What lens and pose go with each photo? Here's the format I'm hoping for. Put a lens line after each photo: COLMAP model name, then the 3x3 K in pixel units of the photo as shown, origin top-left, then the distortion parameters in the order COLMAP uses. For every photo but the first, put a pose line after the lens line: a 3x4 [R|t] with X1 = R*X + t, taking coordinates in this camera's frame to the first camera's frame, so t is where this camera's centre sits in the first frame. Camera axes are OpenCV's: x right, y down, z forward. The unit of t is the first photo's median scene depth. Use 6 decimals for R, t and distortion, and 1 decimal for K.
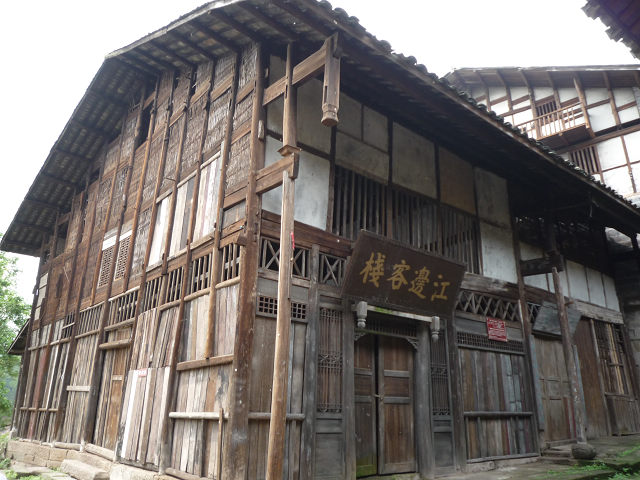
lens RADIAL K [[482.7, 0, 320.0], [0, 482.7, 240.0], [0, 0, 1]] dist [0.007963, -0.043028]
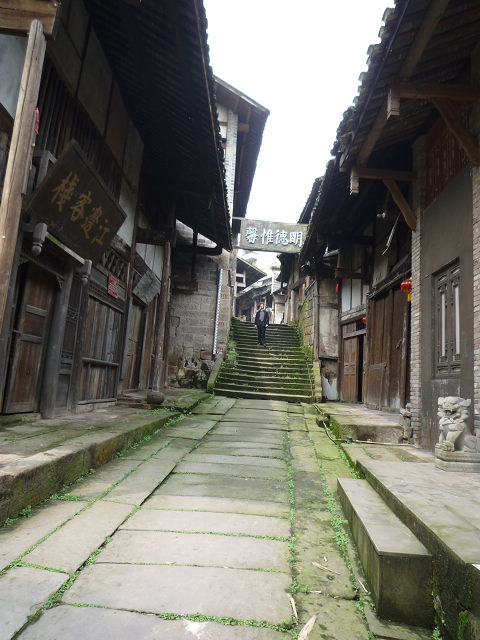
lens RADIAL K [[482.7, 0, 240.0], [0, 482.7, 320.0], [0, 0, 1]] dist [0.007963, -0.043028]
pose [[0.630294, 0.141165, 0.763414, -0.281443], [-0.316231, 0.944740, 0.086393, 0.094634], [-0.709032, -0.295868, 0.640105, 0.150364]]
